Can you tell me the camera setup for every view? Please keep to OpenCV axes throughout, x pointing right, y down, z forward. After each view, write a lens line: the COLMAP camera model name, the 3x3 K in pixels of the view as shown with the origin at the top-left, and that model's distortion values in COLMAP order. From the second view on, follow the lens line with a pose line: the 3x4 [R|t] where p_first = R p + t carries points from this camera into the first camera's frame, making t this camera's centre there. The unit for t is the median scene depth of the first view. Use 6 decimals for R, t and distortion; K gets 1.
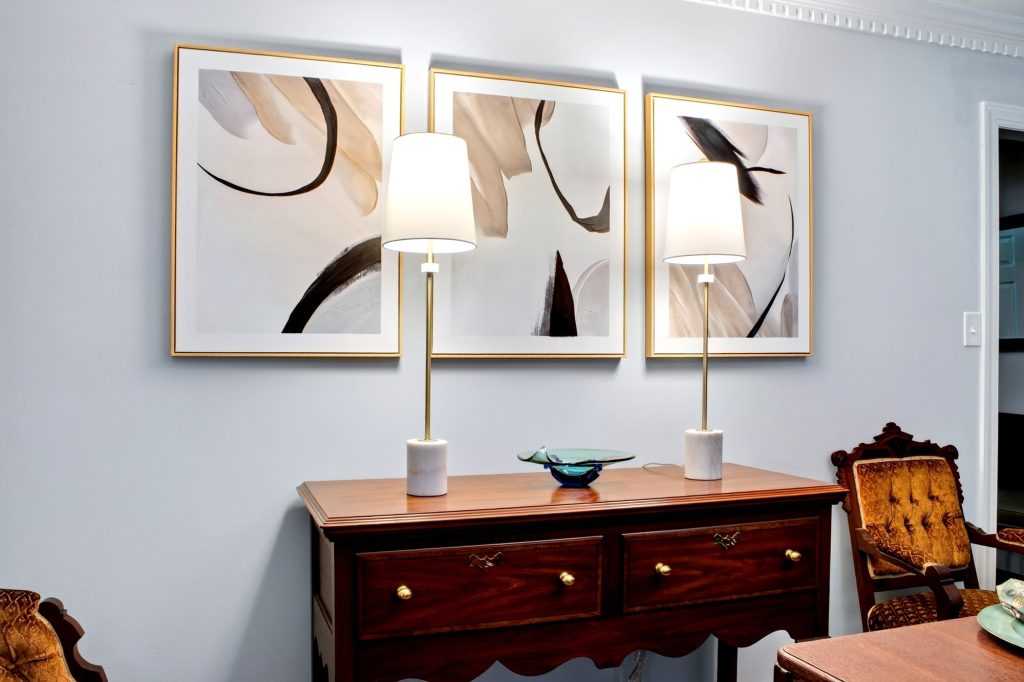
lens RADIAL K [[861.7, 0, 511.6], [0, 861.7, 358.9], [0, 0, 1]] dist [-0.137308, 0.109277]
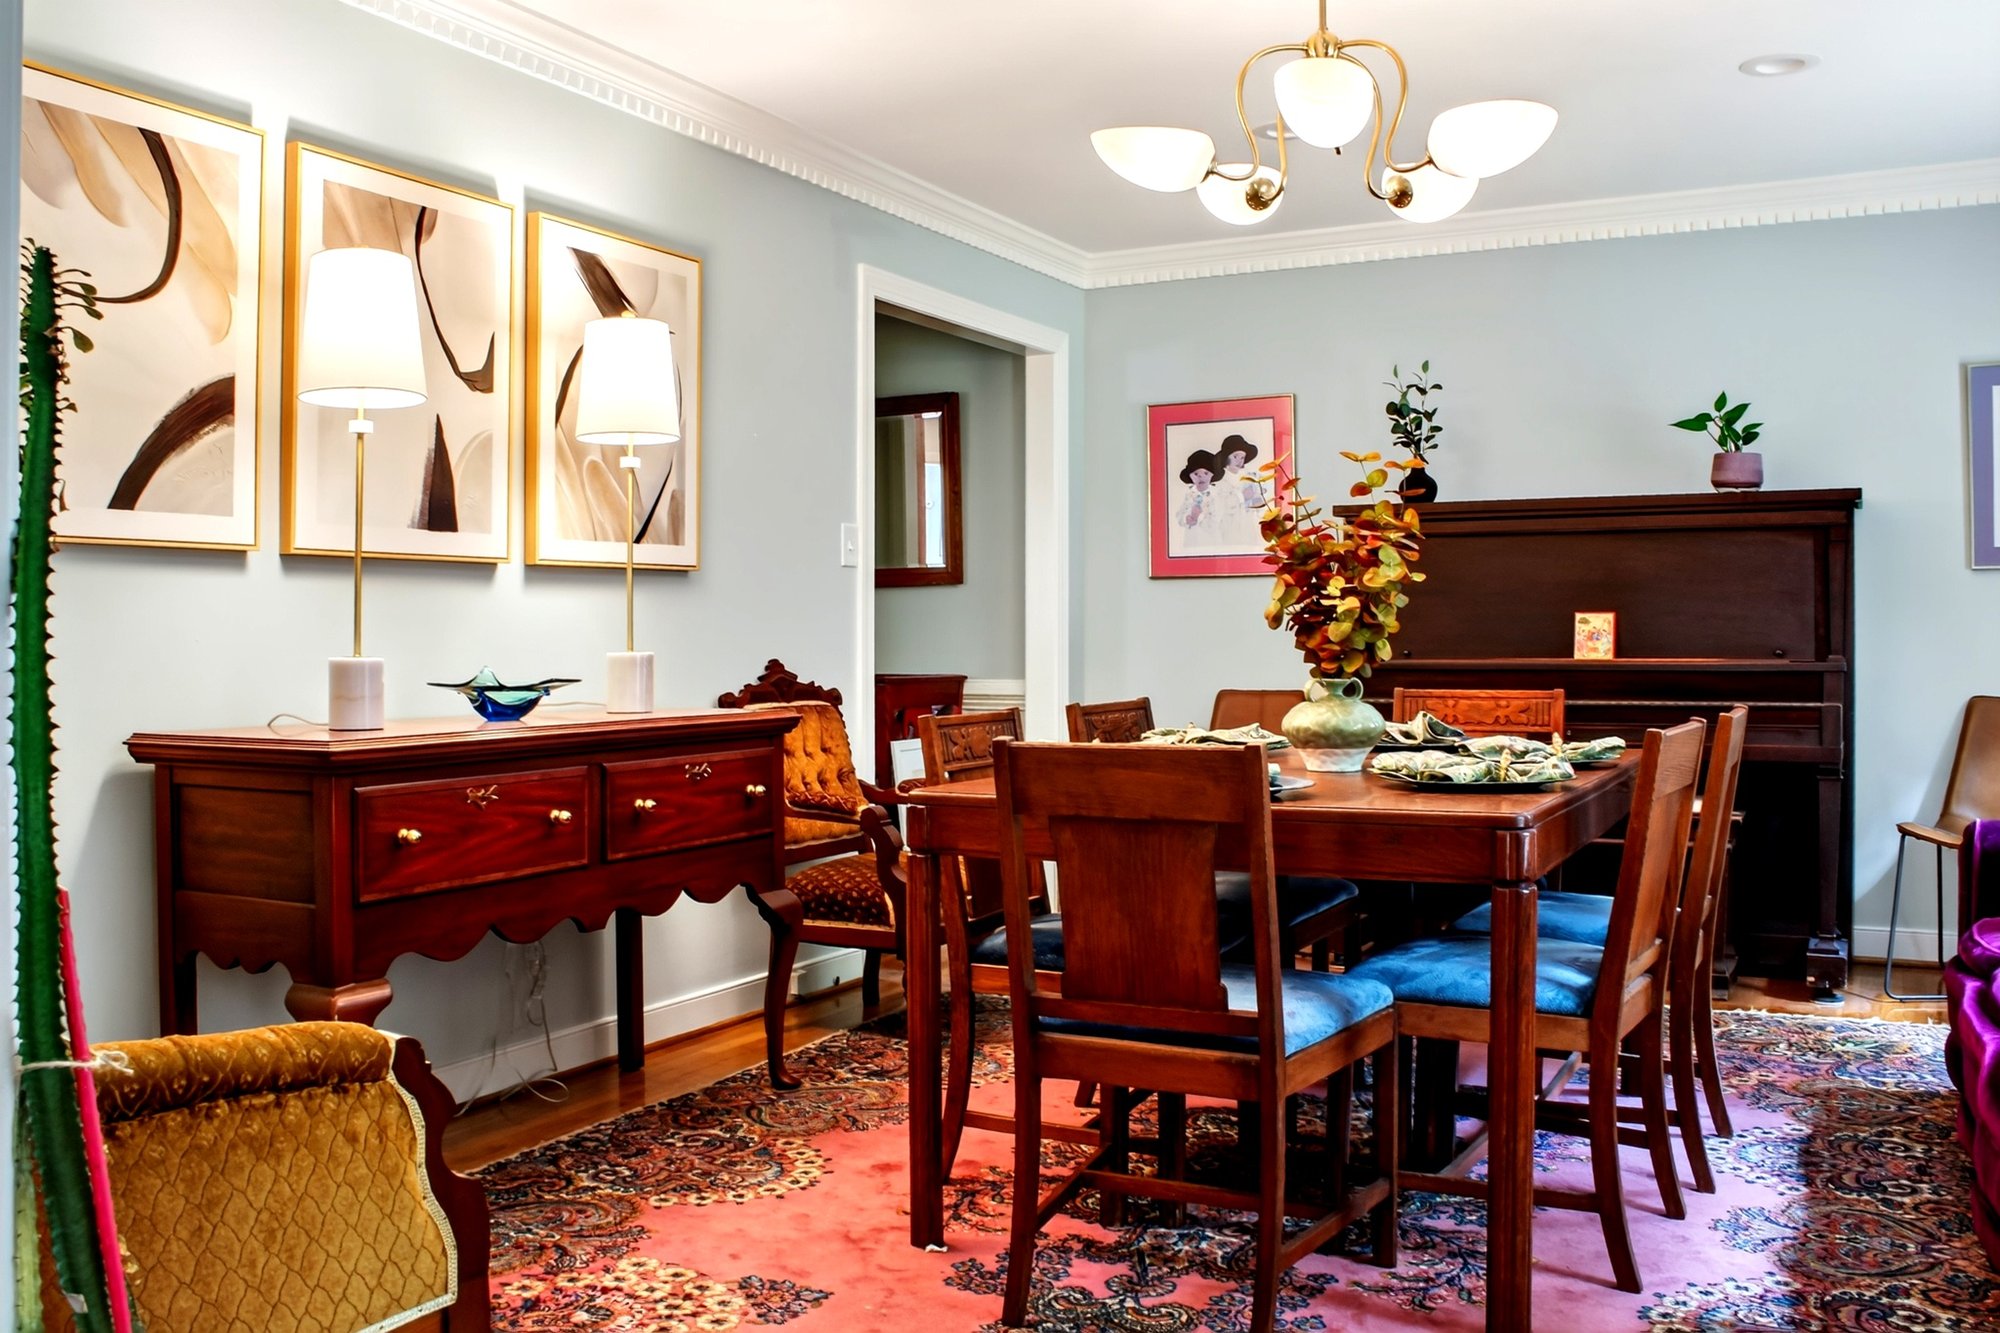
lens RADIAL K [[1753.6, 0, 1000.0], [0, 1753.6, 666.5], [0, 0, 1]] dist [-0.165992, 0.170597]
pose [[0.729544, -0.016632, 0.683731, -0.631355], [0.013100, 0.999861, 0.010345, 0.083878], [-0.683808, 0.001410, 0.729661, -0.417552]]
